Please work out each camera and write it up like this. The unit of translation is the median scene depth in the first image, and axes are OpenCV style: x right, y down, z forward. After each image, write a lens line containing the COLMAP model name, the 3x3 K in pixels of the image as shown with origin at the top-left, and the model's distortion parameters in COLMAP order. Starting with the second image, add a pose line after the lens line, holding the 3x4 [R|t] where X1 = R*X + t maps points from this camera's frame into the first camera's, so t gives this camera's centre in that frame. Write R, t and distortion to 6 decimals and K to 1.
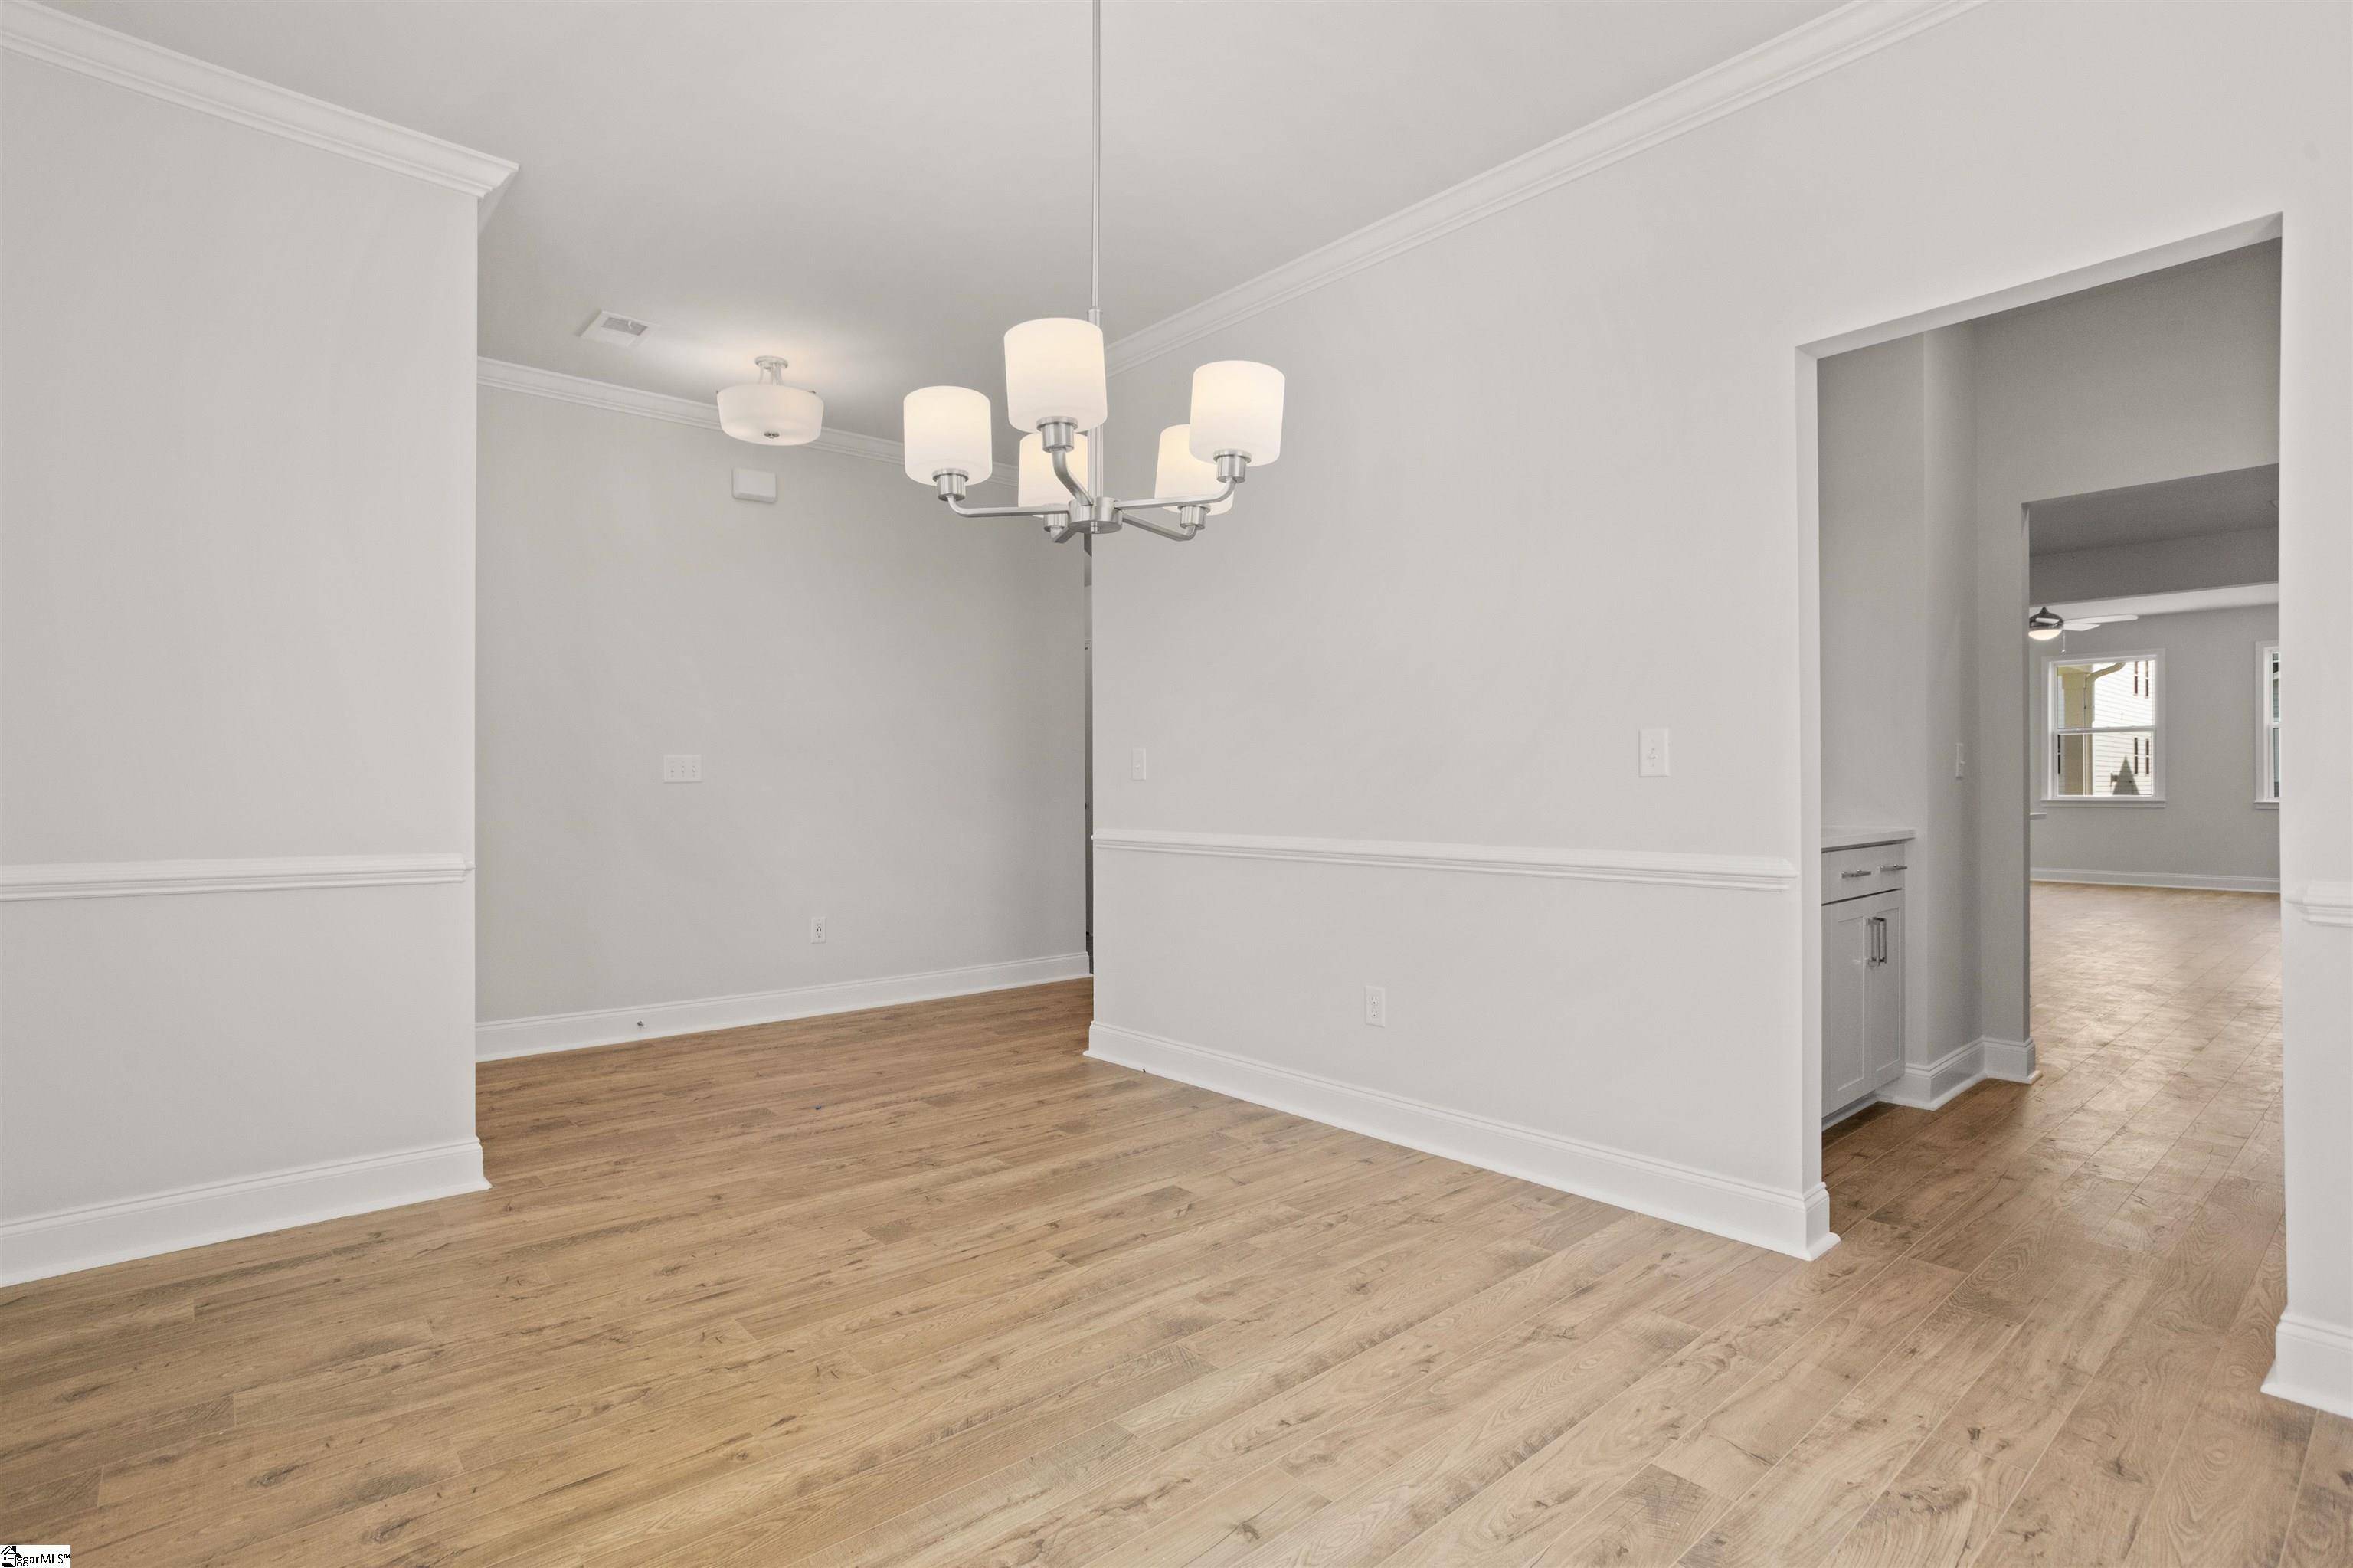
lens RADIAL K [[1140.7, 0, 1176.5], [0, 1140.7, 784.0], [0, 0, 1]] dist [-0.004428, 0.000524]
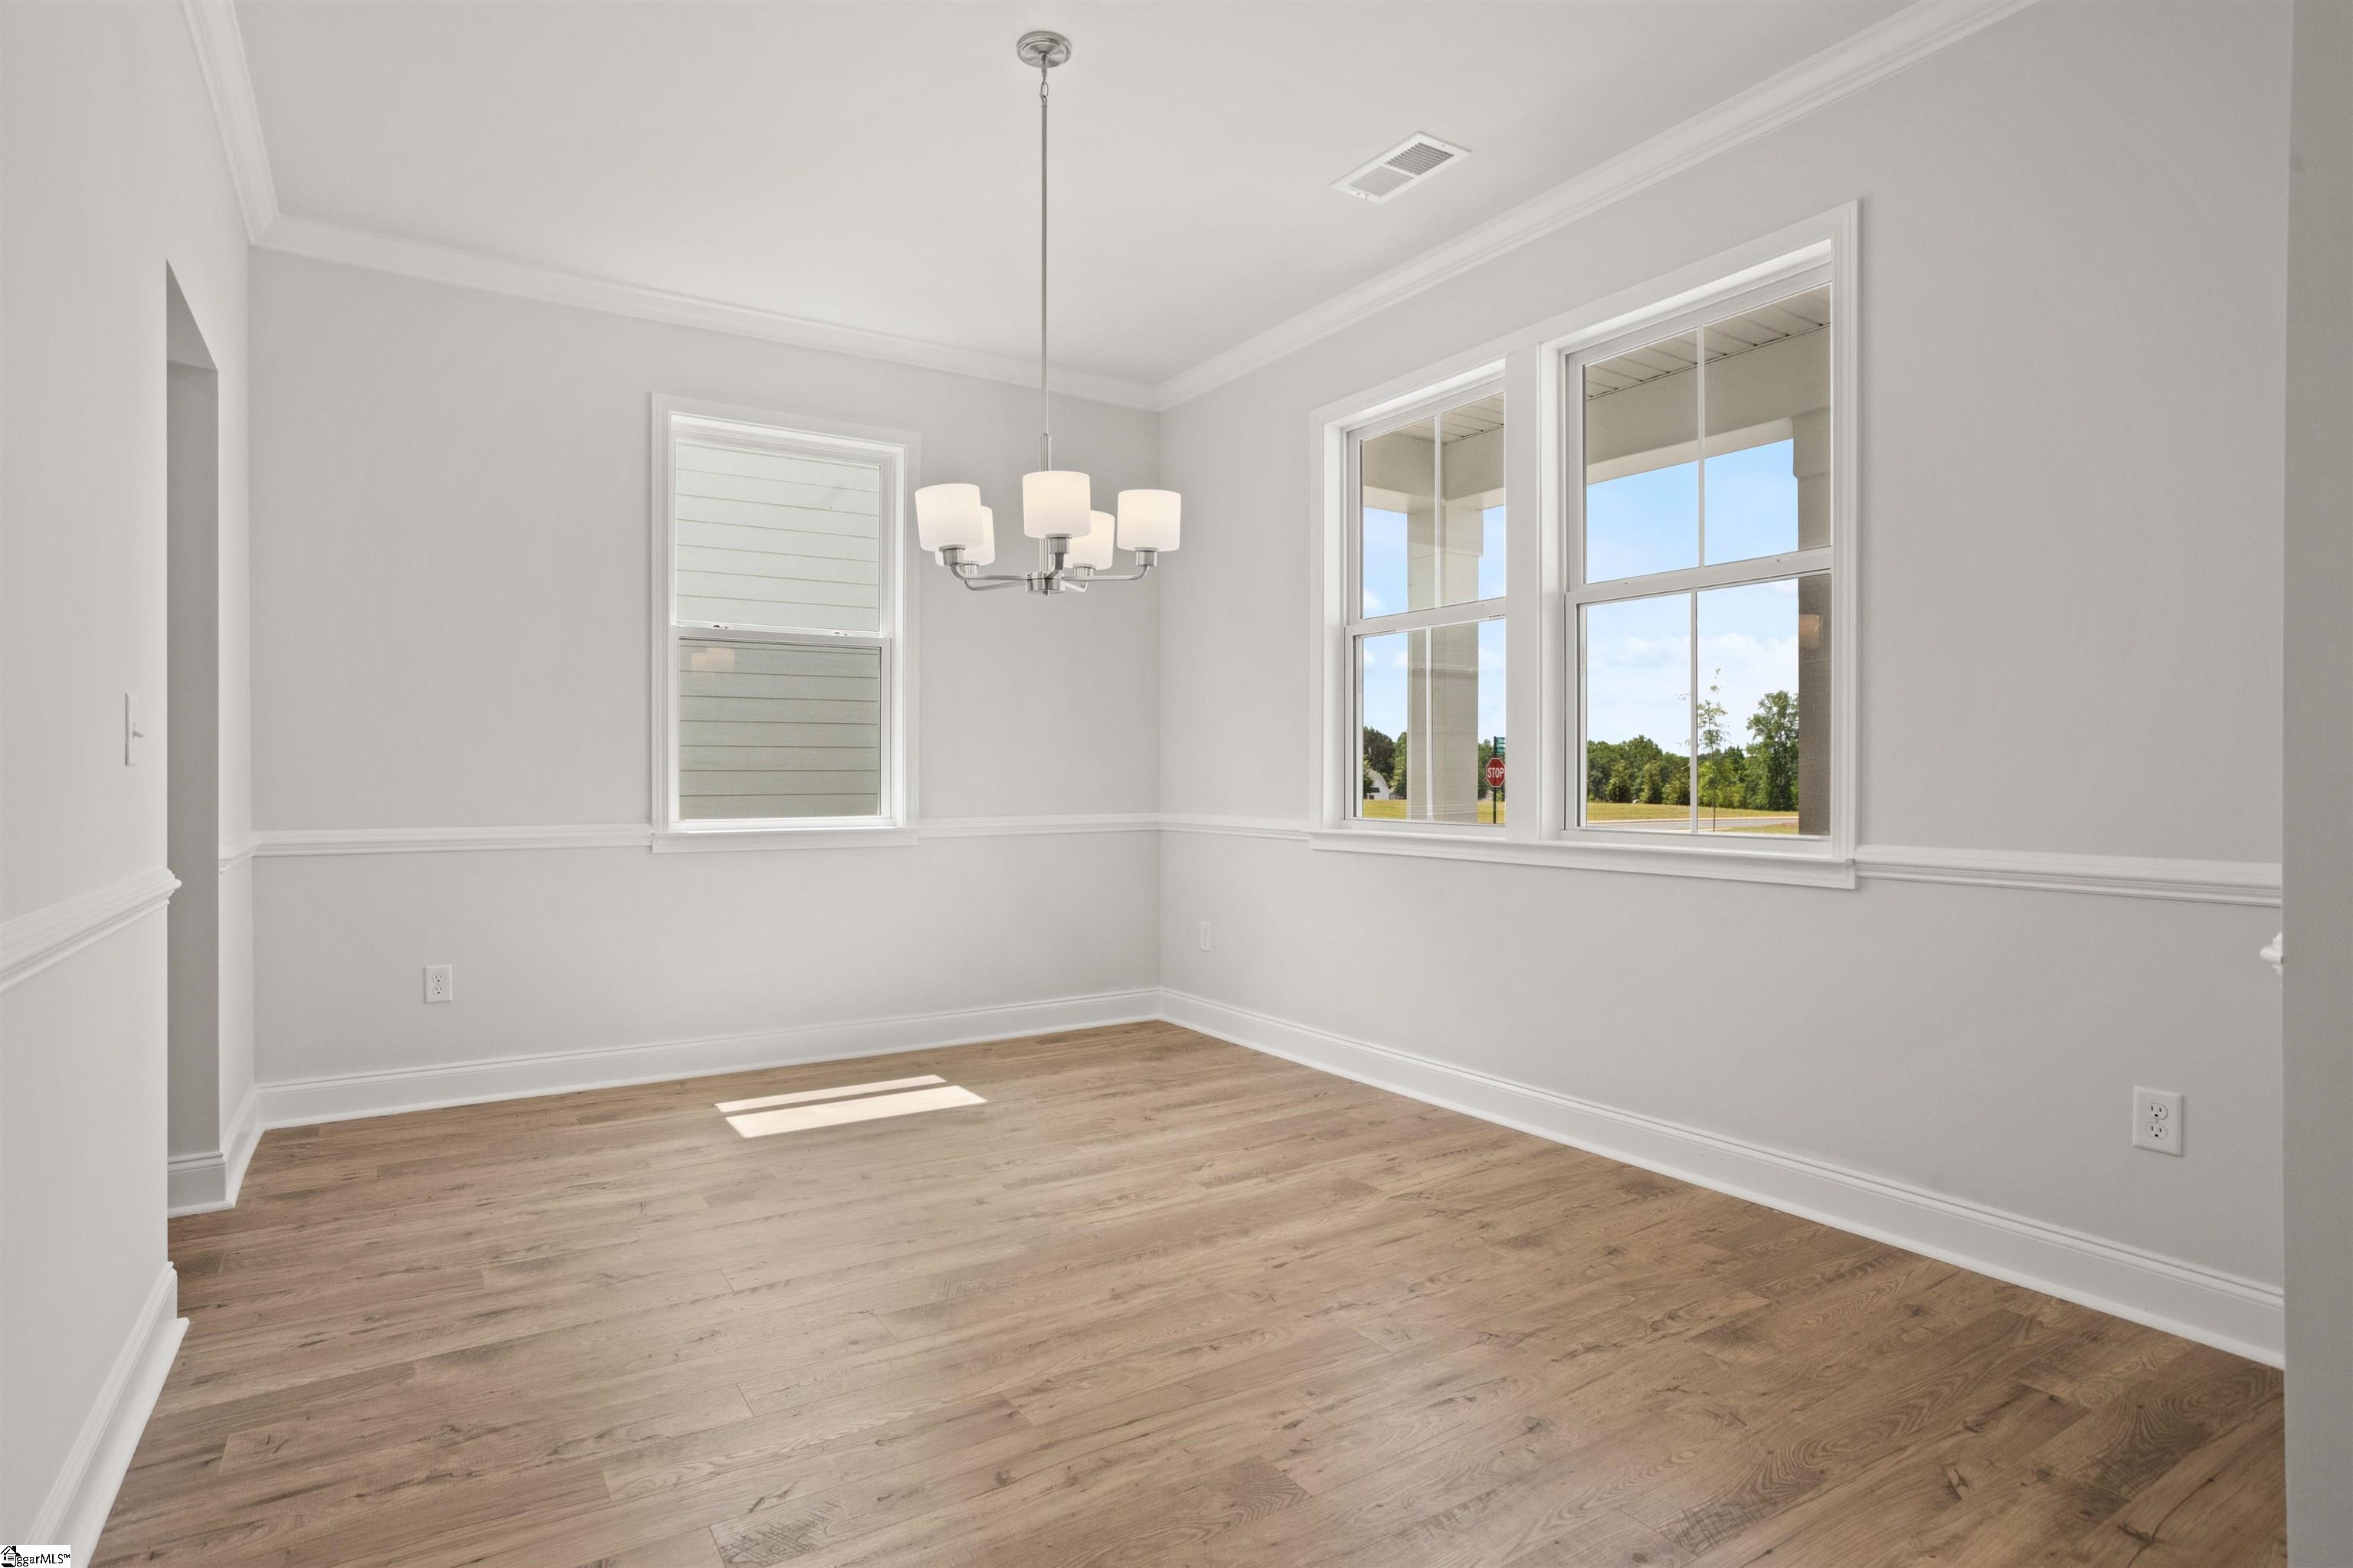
lens RADIAL K [[1230.5, 0, 1176.5], [0, 1230.5, 784.0], [0, 0, 1]] dist [-0.000720, -0.000189]
pose [[-0.988810, 0.004738, 0.149102, -0.377822], [0.005437, 0.999976, 0.004277, 0.007610], [-0.149079, 0.005039, -0.988813, 2.055436]]
